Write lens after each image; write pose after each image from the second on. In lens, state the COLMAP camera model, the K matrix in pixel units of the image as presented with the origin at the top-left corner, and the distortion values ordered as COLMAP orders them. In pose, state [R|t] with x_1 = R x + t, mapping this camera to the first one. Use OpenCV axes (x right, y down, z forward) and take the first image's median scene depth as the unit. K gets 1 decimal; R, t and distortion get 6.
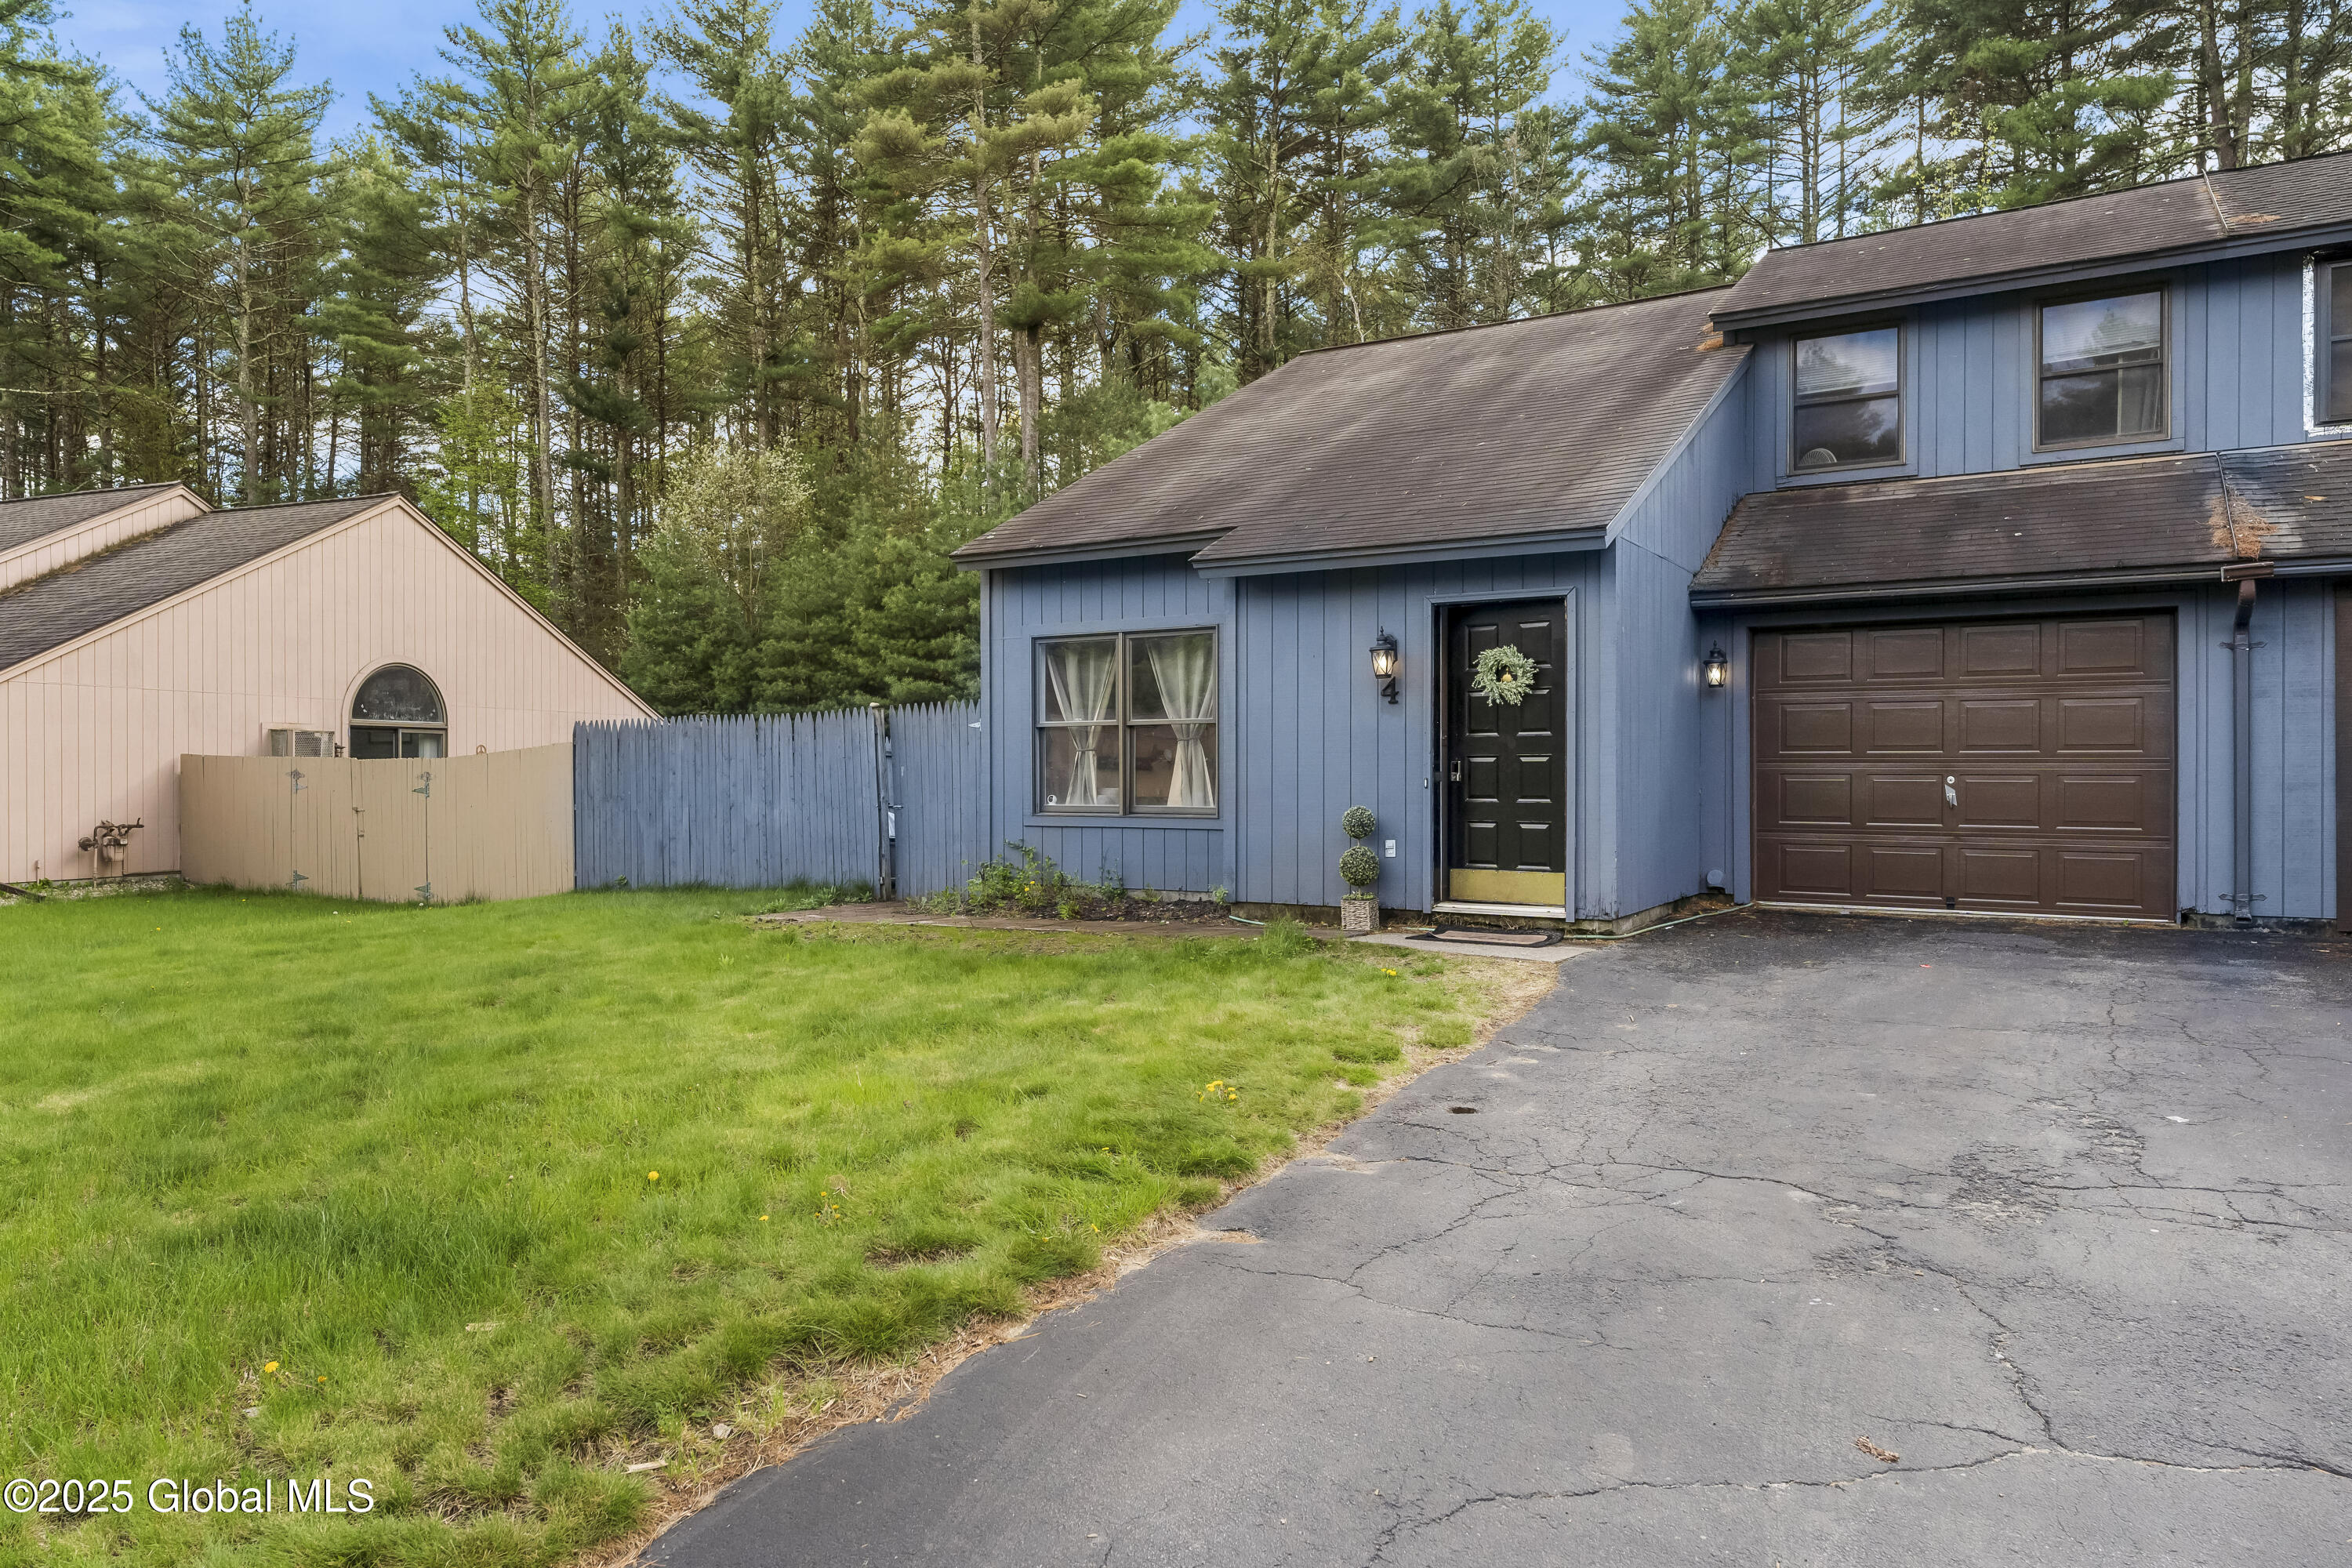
lens RADIAL K [[1502.3, 0, 1176.0], [0, 1502.3, 784.0], [0, 0, 1]] dist [0.001428, -0.000937]
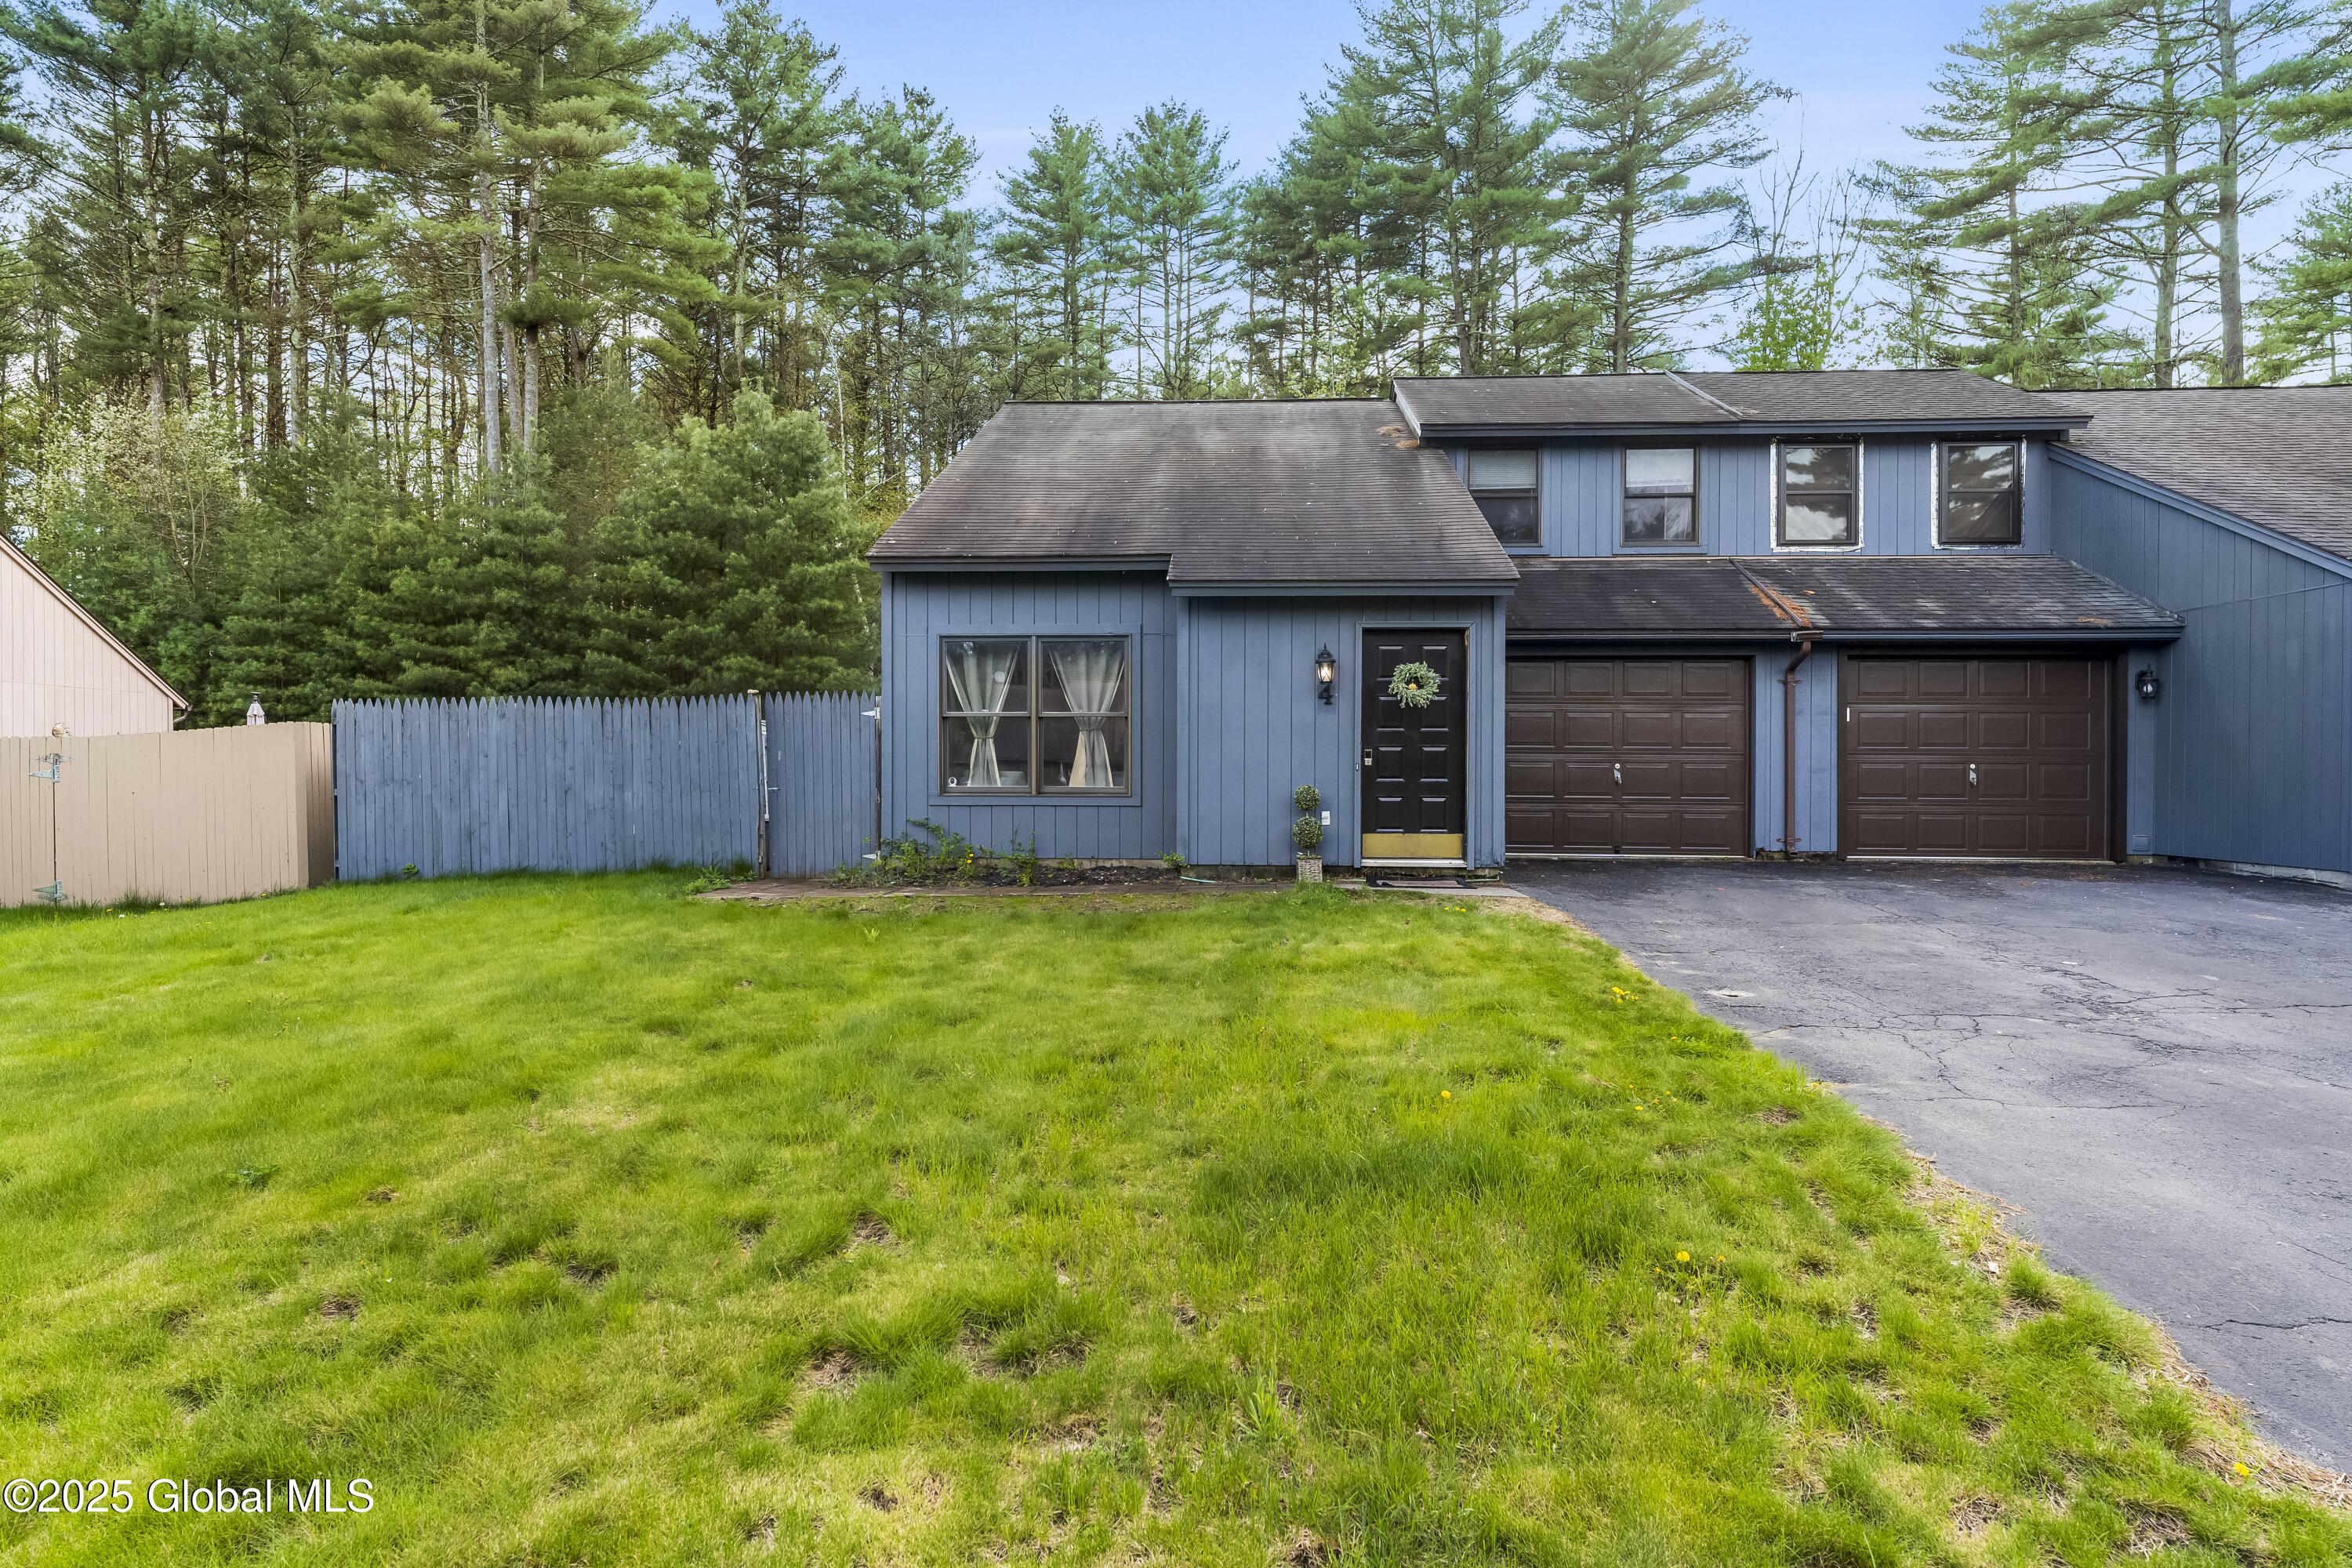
lens RADIAL K [[1263.3, 0, 1176.0], [0, 1263.3, 784.0], [0, 0, 1]] dist [0.002496, 0.001266]
pose [[0.886600, -0.003550, 0.462524, -0.387150], [-0.000831, 0.999957, 0.009266, 0.003415], [-0.462537, -0.008600, 0.886559, 0.091227]]
